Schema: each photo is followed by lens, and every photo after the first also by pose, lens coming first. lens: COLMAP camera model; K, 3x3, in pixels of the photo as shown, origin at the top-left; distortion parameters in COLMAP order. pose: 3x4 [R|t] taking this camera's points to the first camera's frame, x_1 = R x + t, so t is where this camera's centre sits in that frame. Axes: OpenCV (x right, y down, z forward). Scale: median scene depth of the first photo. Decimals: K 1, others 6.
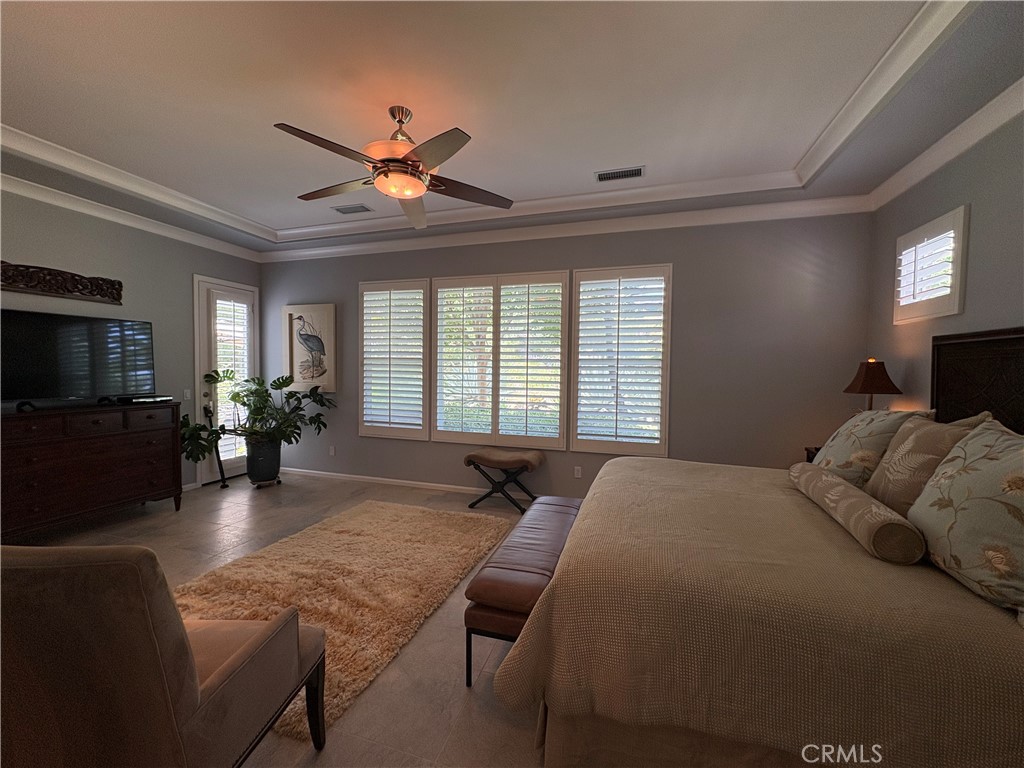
lens RADIAL K [[404.2, 0, 511.9], [0, 404.2, 383.1], [0, 0, 1]] dist [0.002579, 0.000129]
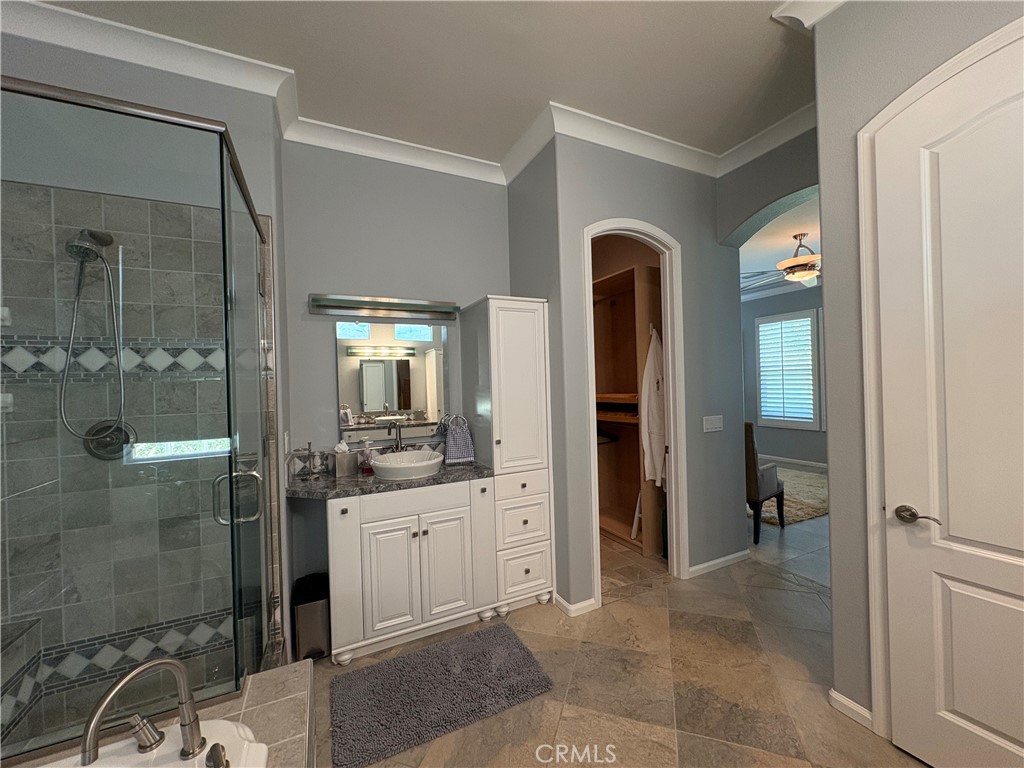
lens RADIAL K [[404.2, 0, 512.1], [0, 404.2, 384.4], [0, 0, 1]] dist [0.002579, 0.000129]
pose [[0.680118, -0.032161, -0.732397, 0.082594], [0.009642, 0.999343, -0.034929, 0.027434], [0.733039, 0.016694, 0.679982, -0.626228]]
